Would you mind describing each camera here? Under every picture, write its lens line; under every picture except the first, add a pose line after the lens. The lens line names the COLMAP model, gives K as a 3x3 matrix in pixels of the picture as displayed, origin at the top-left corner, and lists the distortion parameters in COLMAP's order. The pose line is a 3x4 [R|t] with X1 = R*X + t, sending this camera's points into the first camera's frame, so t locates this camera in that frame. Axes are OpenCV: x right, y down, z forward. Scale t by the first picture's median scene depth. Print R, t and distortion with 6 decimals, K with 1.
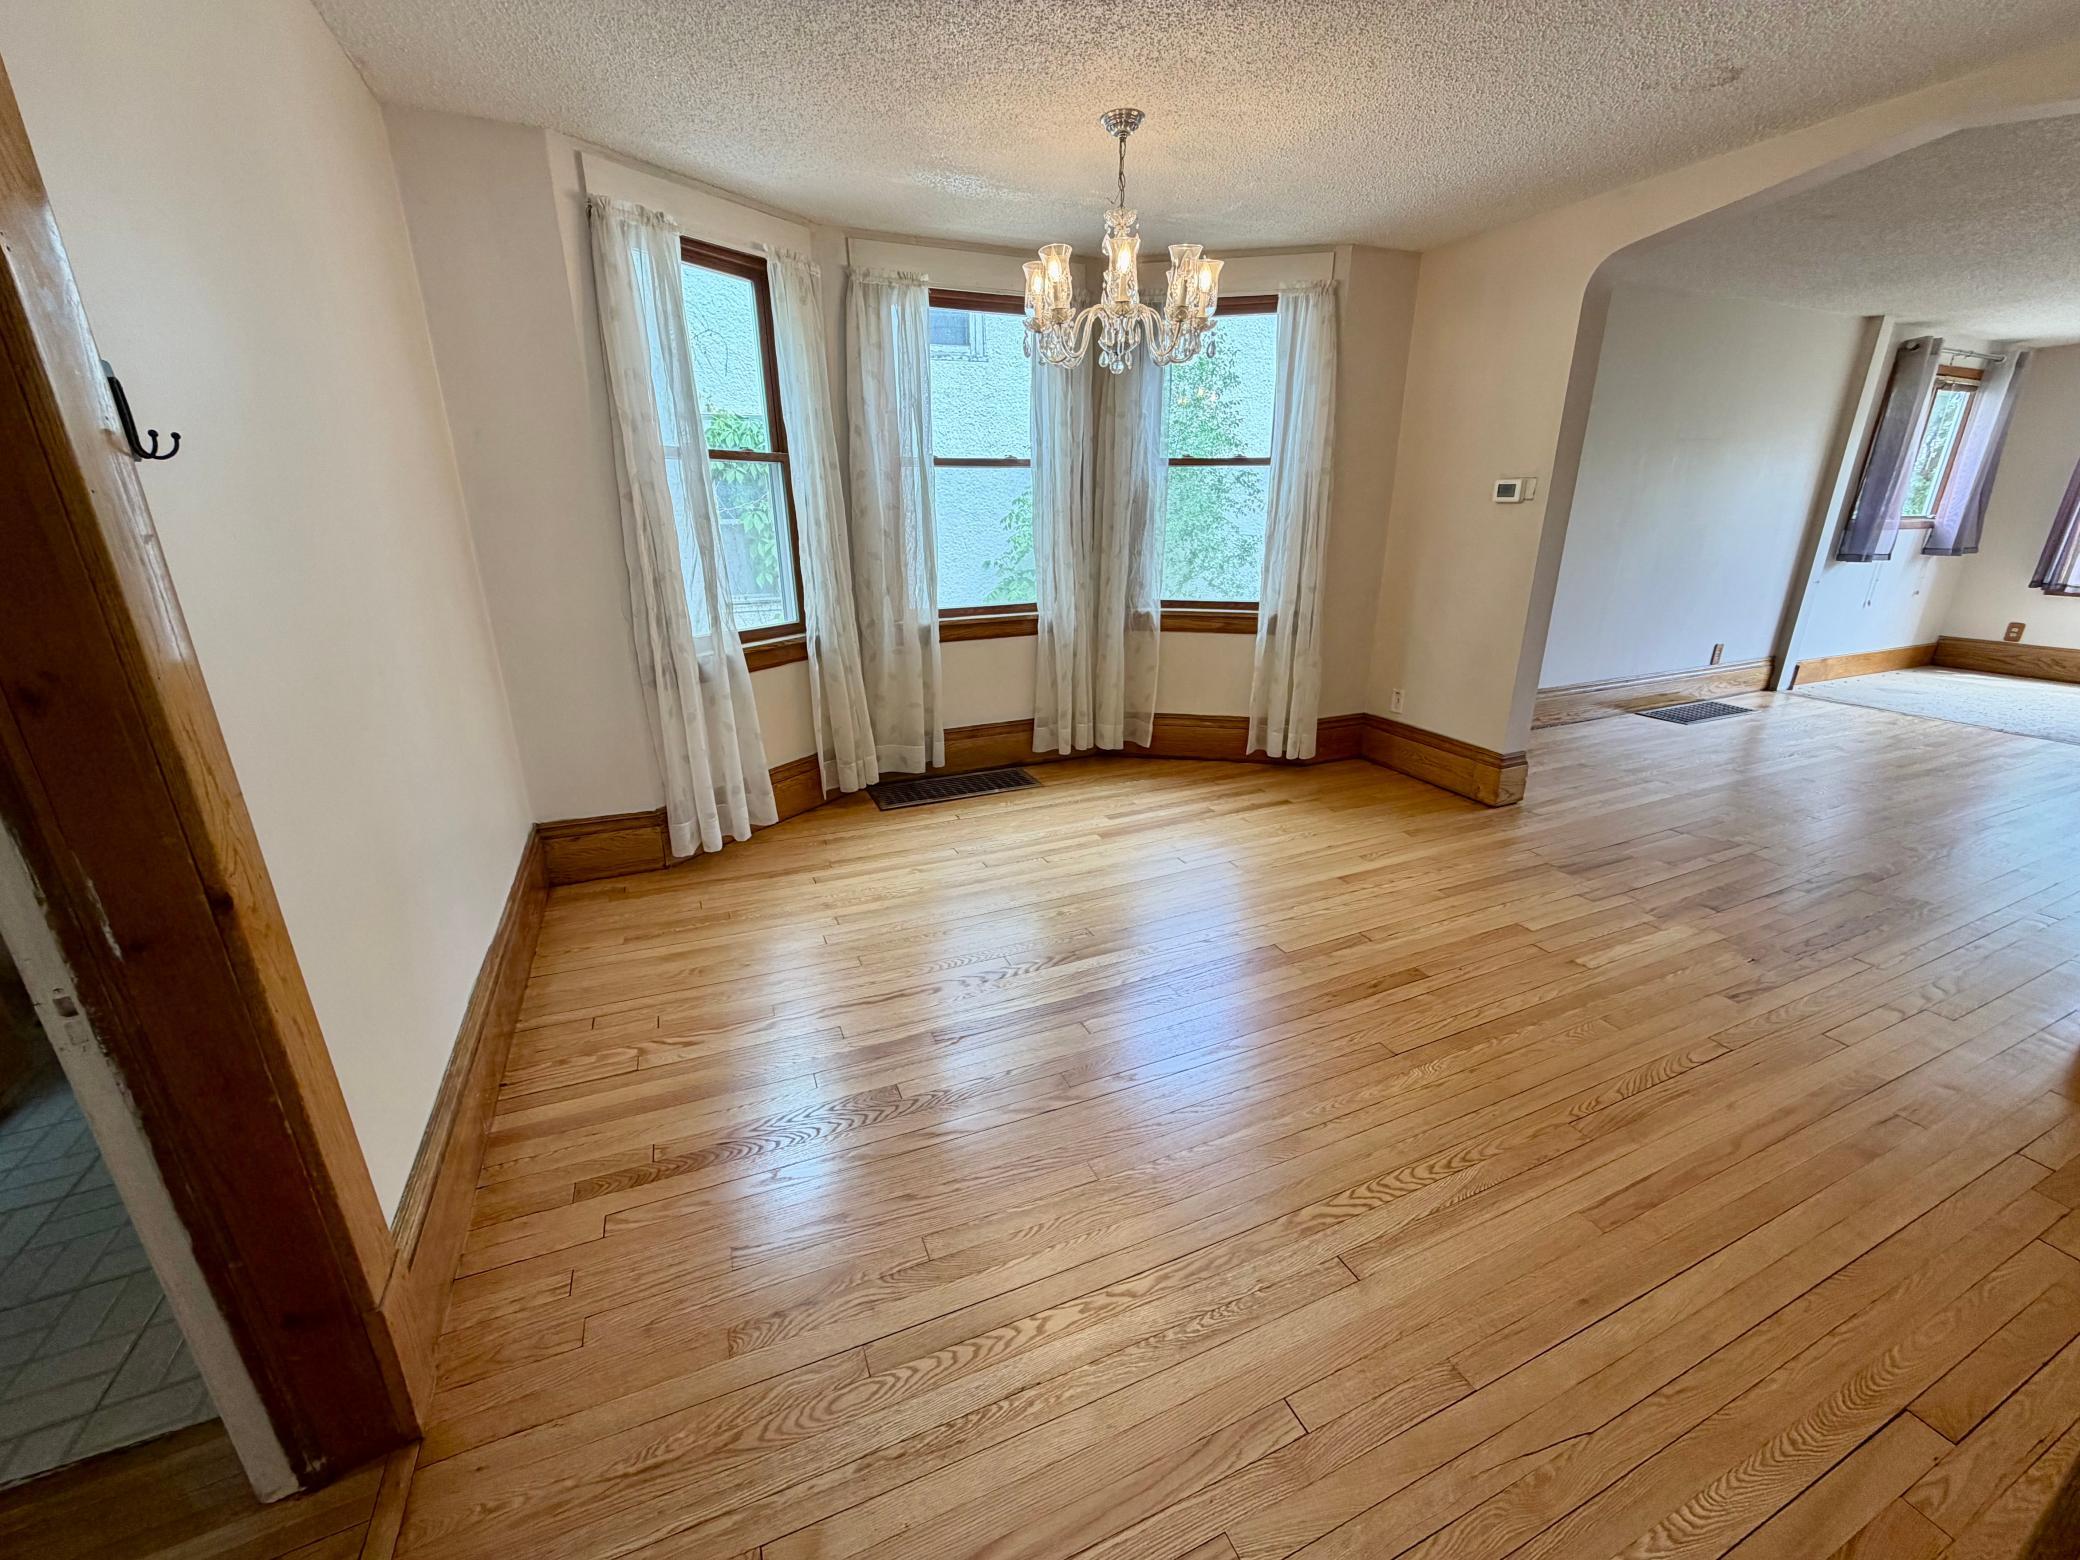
lens RADIAL K [[826.5, 0, 1027.9], [0, 826.5, 778.8], [0, 0, 1]] dist [-0.002682, 0.000033]
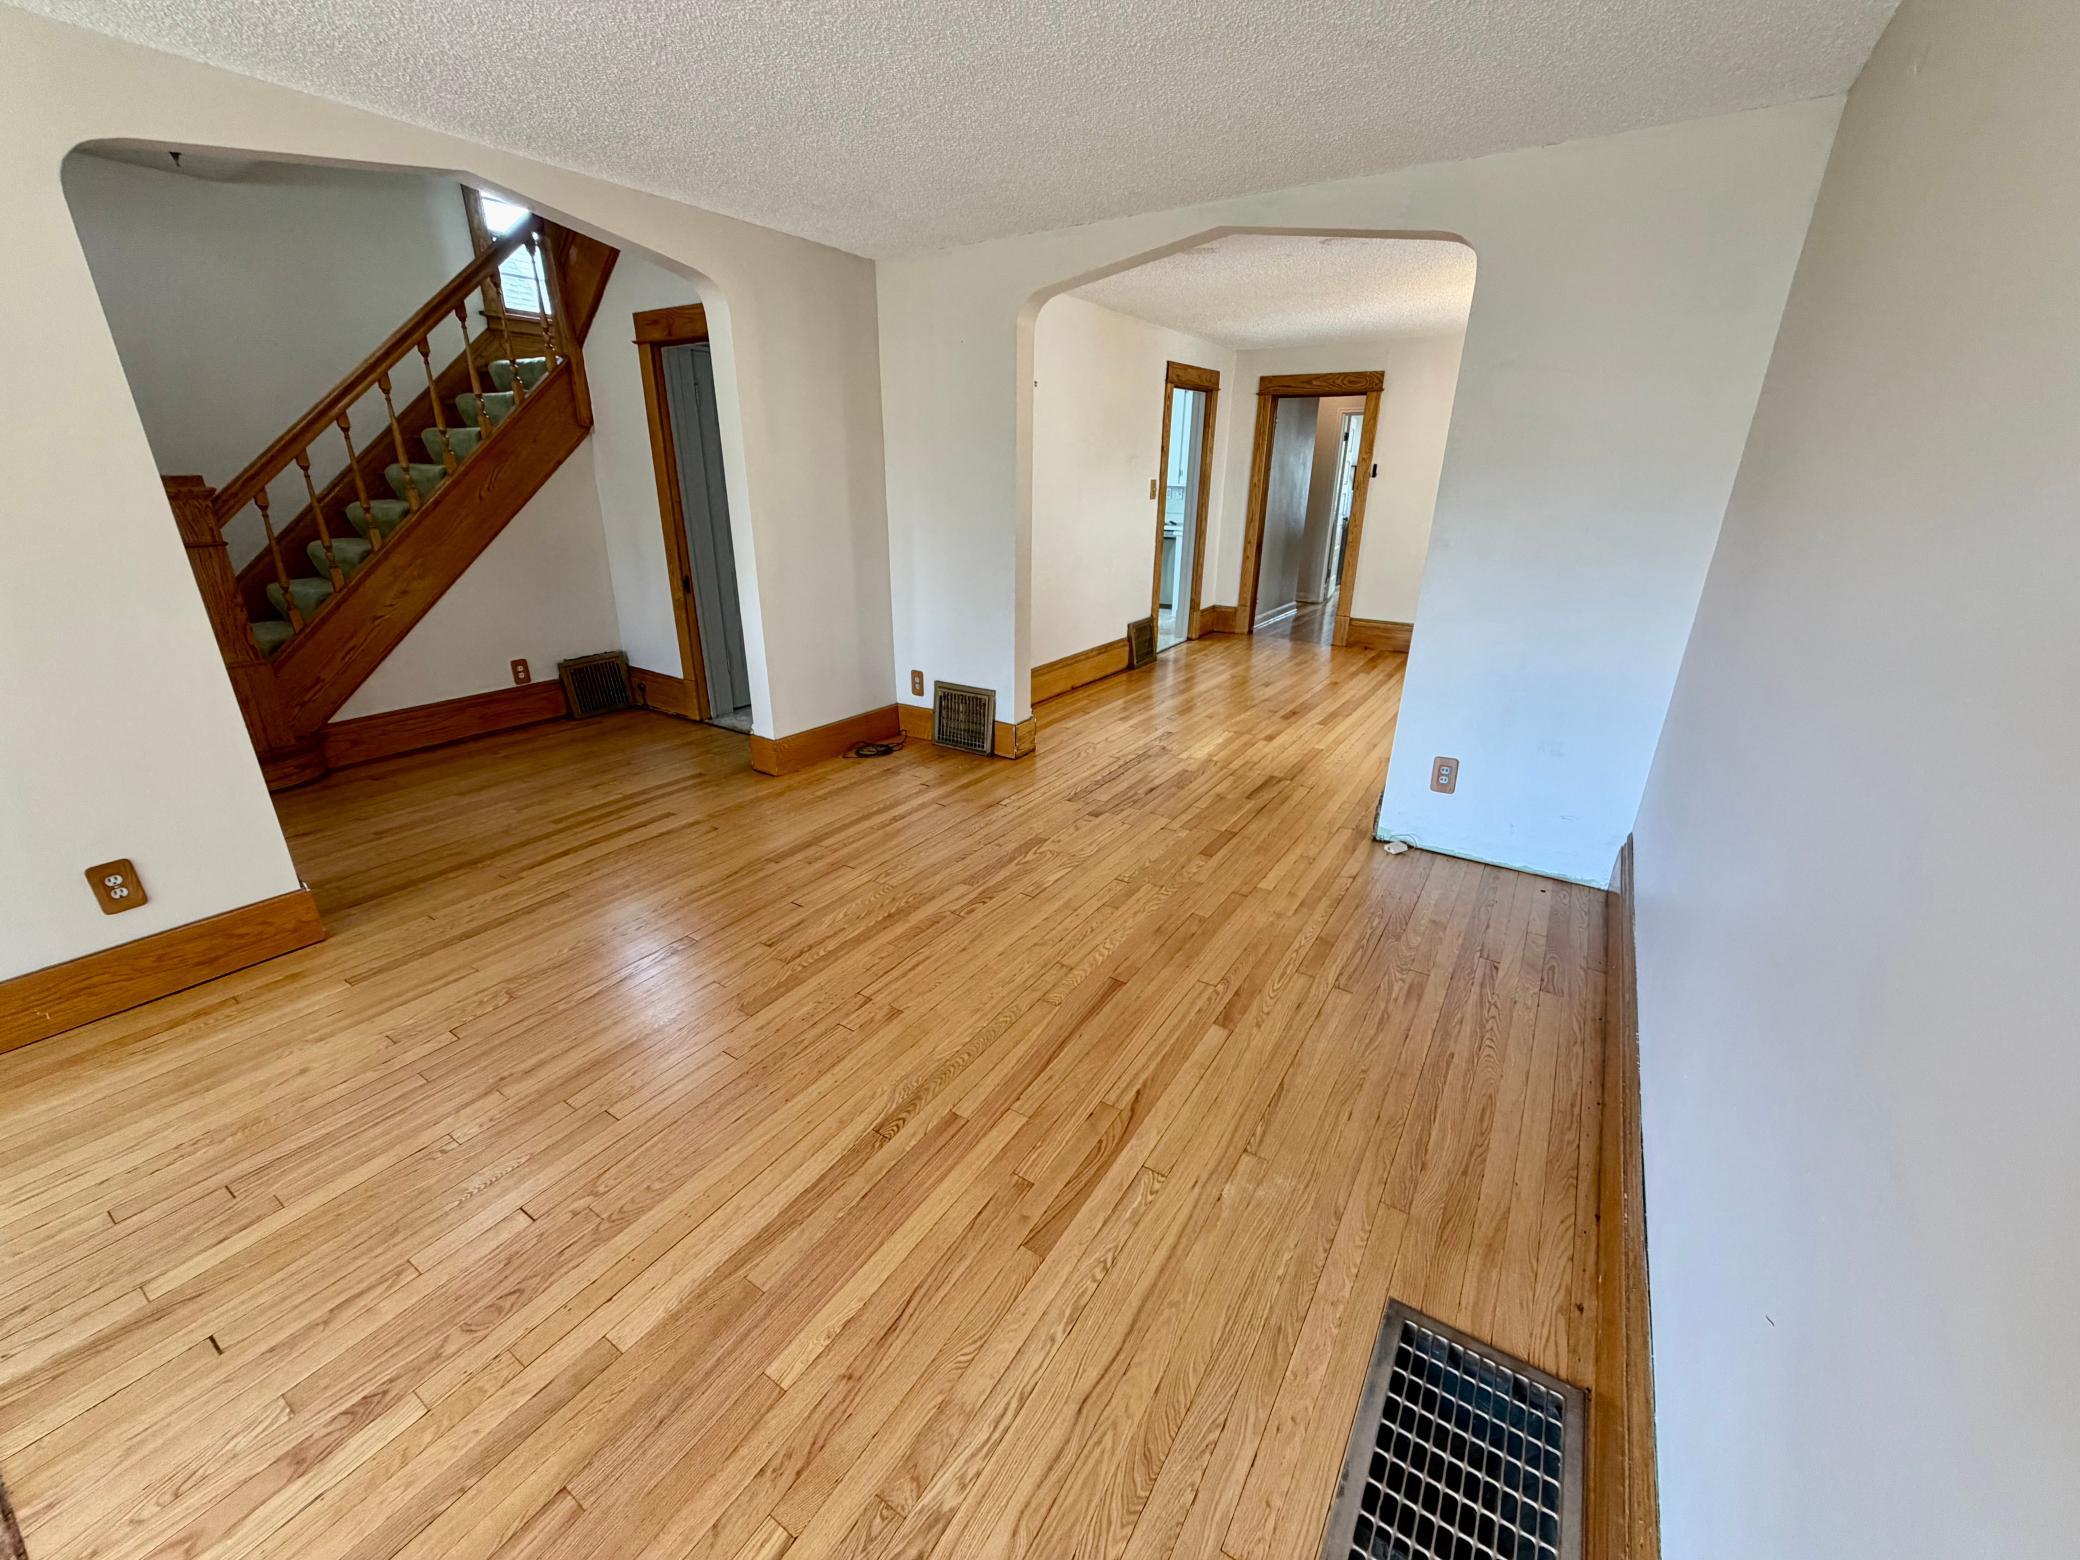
lens RADIAL K [[826.5, 0, 1031.8], [0, 826.5, 782.1], [0, 0, 1]] dist [-0.002682, 0.000033]
pose [[-0.840082, 0.194508, -0.506387, 1.938992], [-0.171871, 0.789970, 0.588565, -0.692587], [0.514511, 0.581476, -0.630209, 1.923107]]
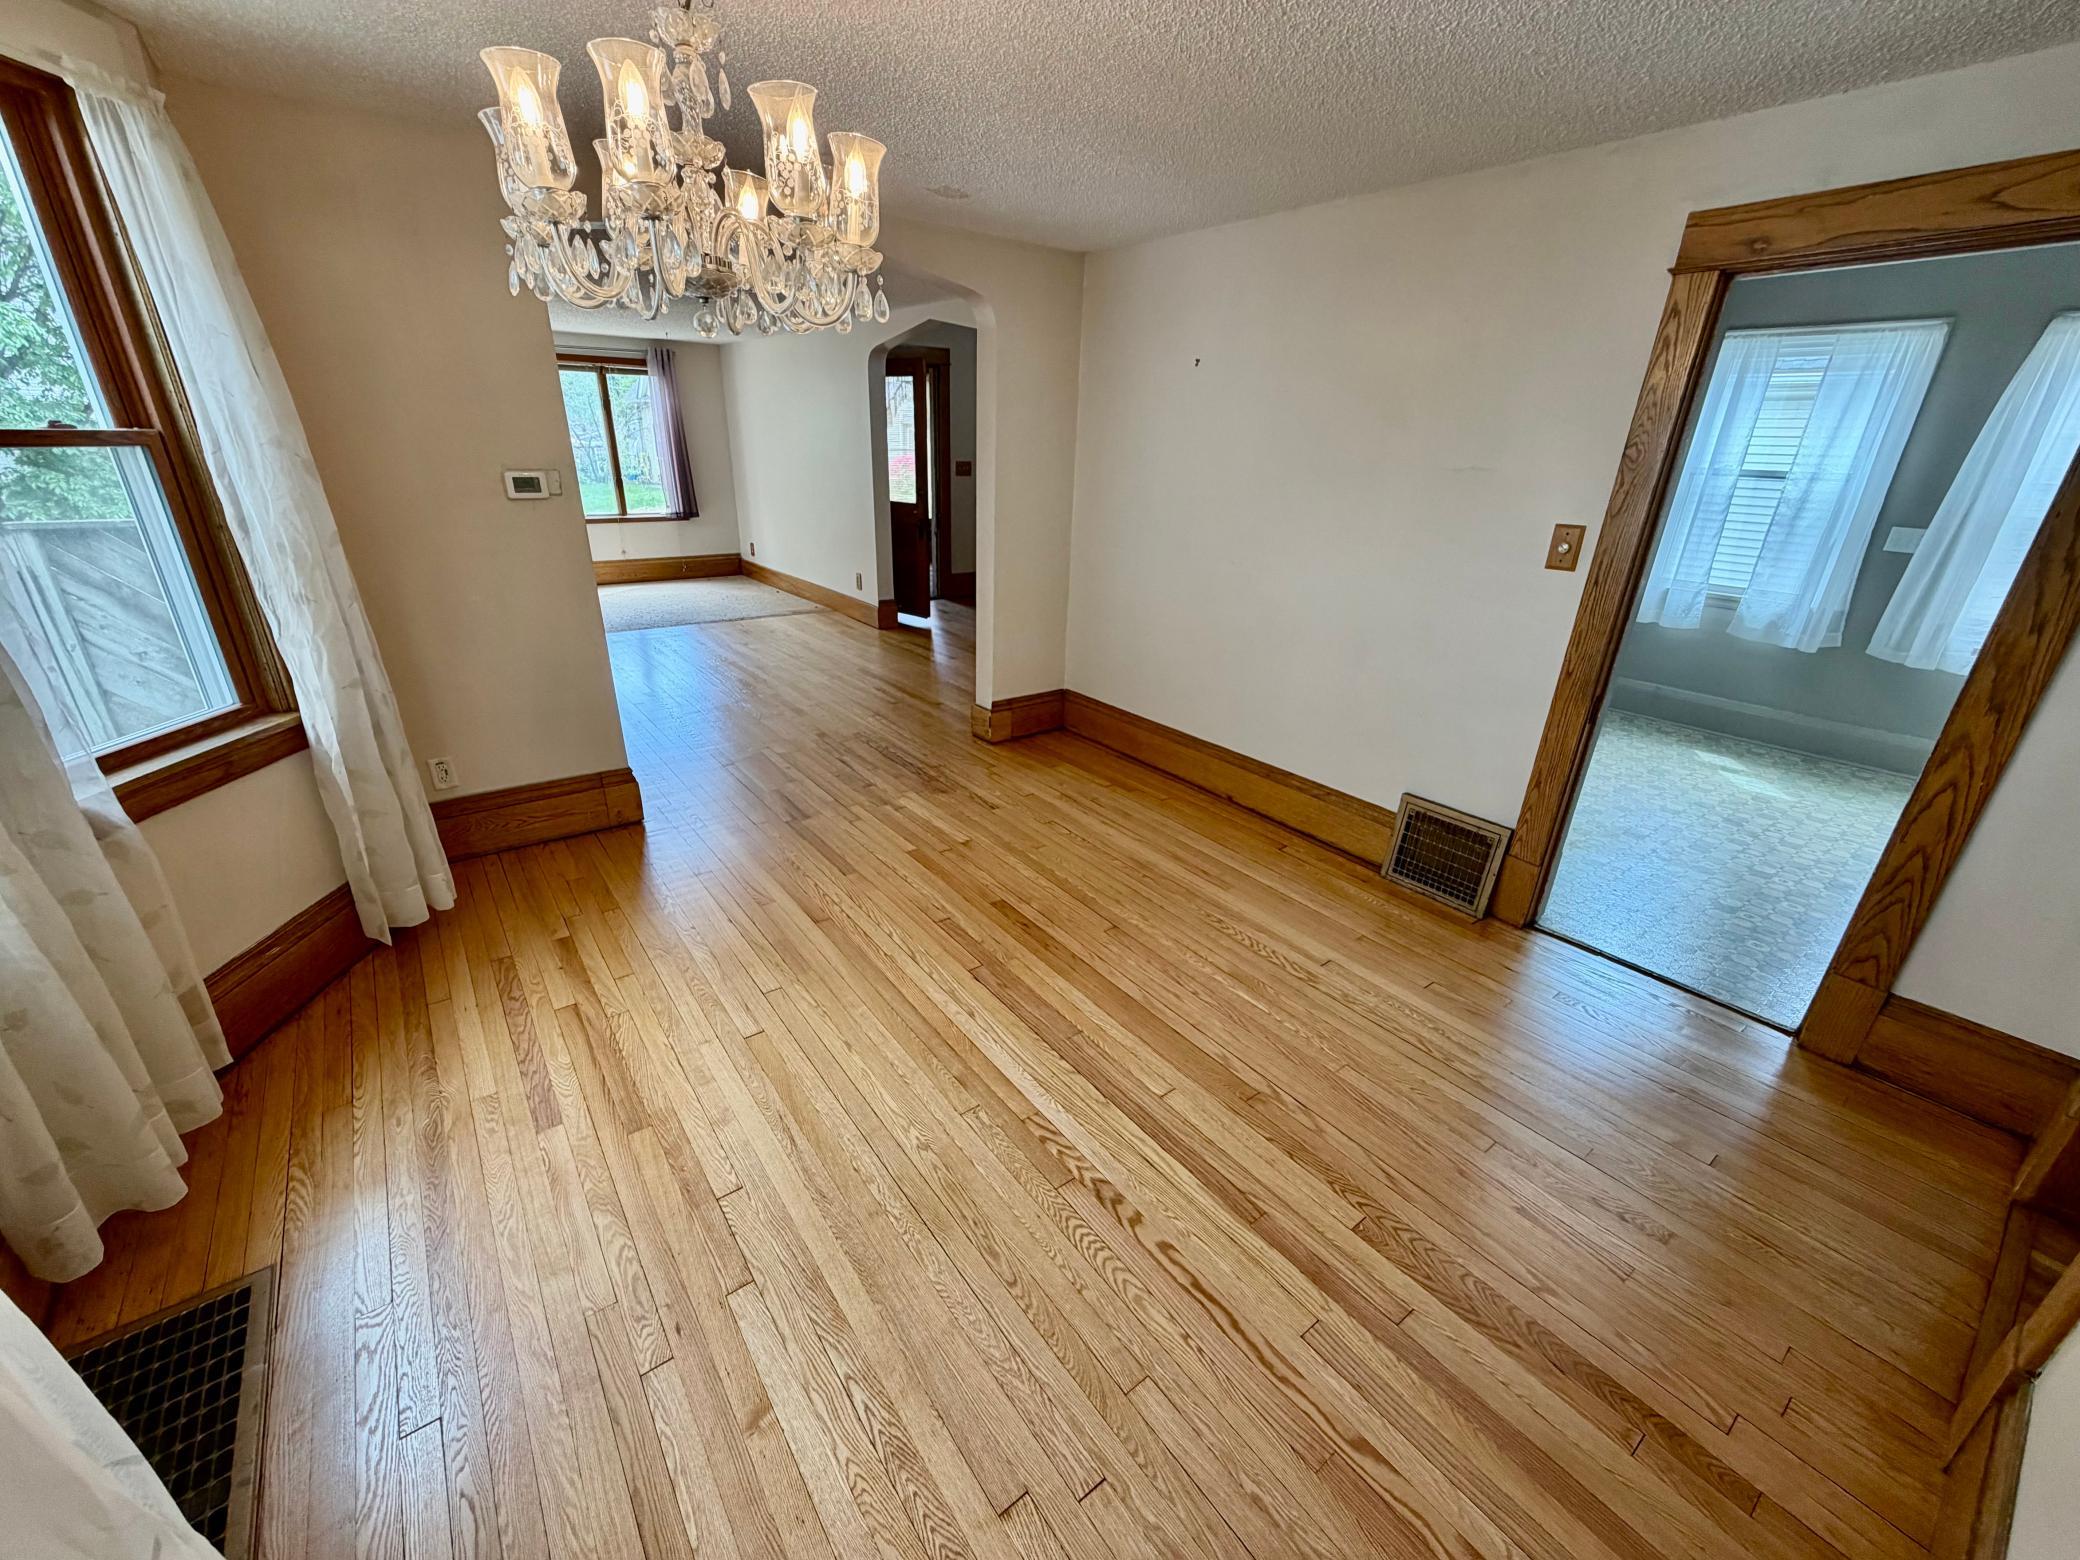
lens RADIAL K [[826.5, 0, 1042.5], [0, 826.5, 777.9], [0, 0, 1]] dist [-0.002682, 0.000033]
pose [[-0.243814, -0.367632, 0.897442, -0.529622], [0.283973, 0.857747, 0.428520, -0.398436], [-0.927316, 0.359328, -0.104733, 0.931513]]
